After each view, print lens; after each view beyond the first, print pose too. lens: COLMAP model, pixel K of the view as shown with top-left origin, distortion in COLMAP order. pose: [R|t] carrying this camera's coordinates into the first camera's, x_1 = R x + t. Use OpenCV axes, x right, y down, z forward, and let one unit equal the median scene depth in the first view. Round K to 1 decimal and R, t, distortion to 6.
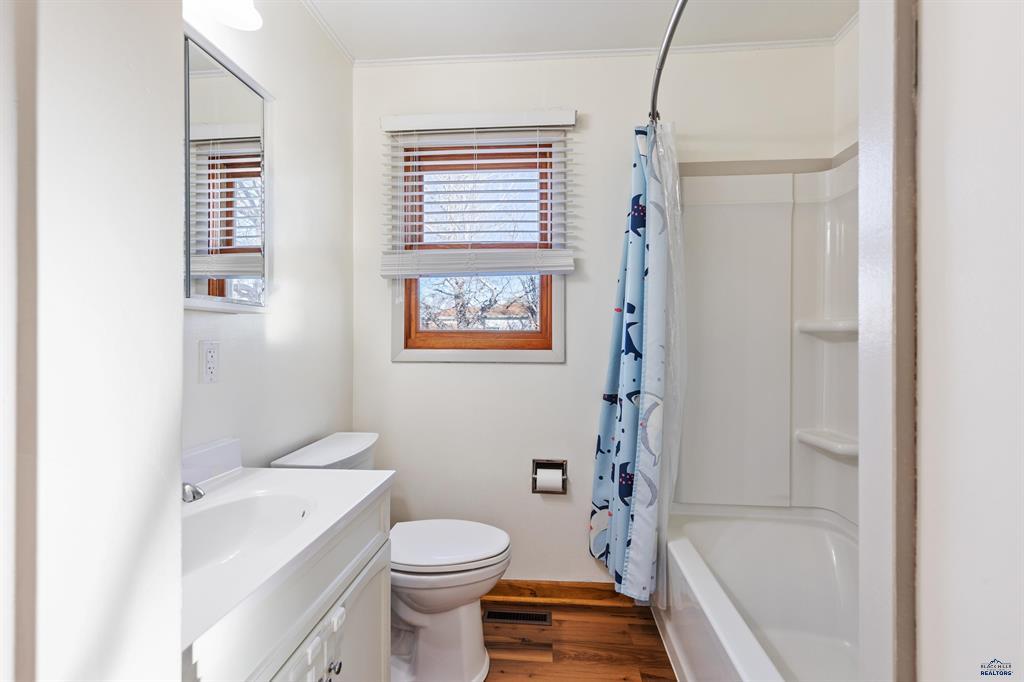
lens RADIAL K [[462.1, 0, 514.2], [0, 462.1, 341.2], [0, 0, 1]] dist [0.005413, 0.000044]
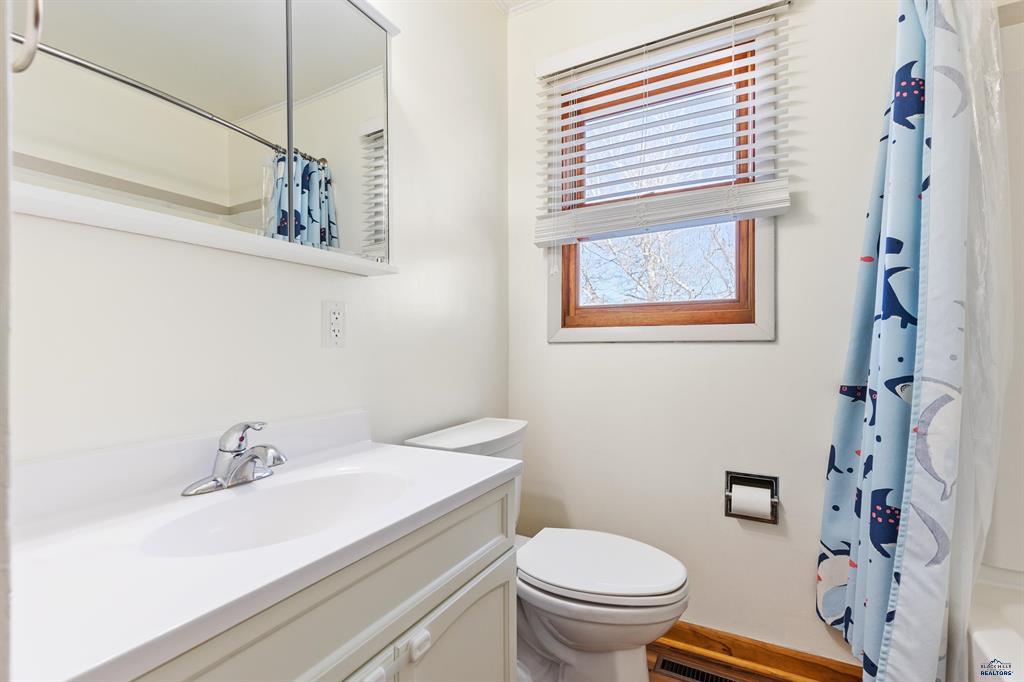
lens RADIAL K [[463.1, 0, 511.1], [0, 463.1, 351.7], [0, 0, 1]] dist [0.002126, -0.000361]
pose [[0.914234, -0.000887, -0.405186, 0.029211], [0.003051, 0.999984, 0.004696, 0.065134], [0.405175, -0.005530, 0.914222, 0.197562]]
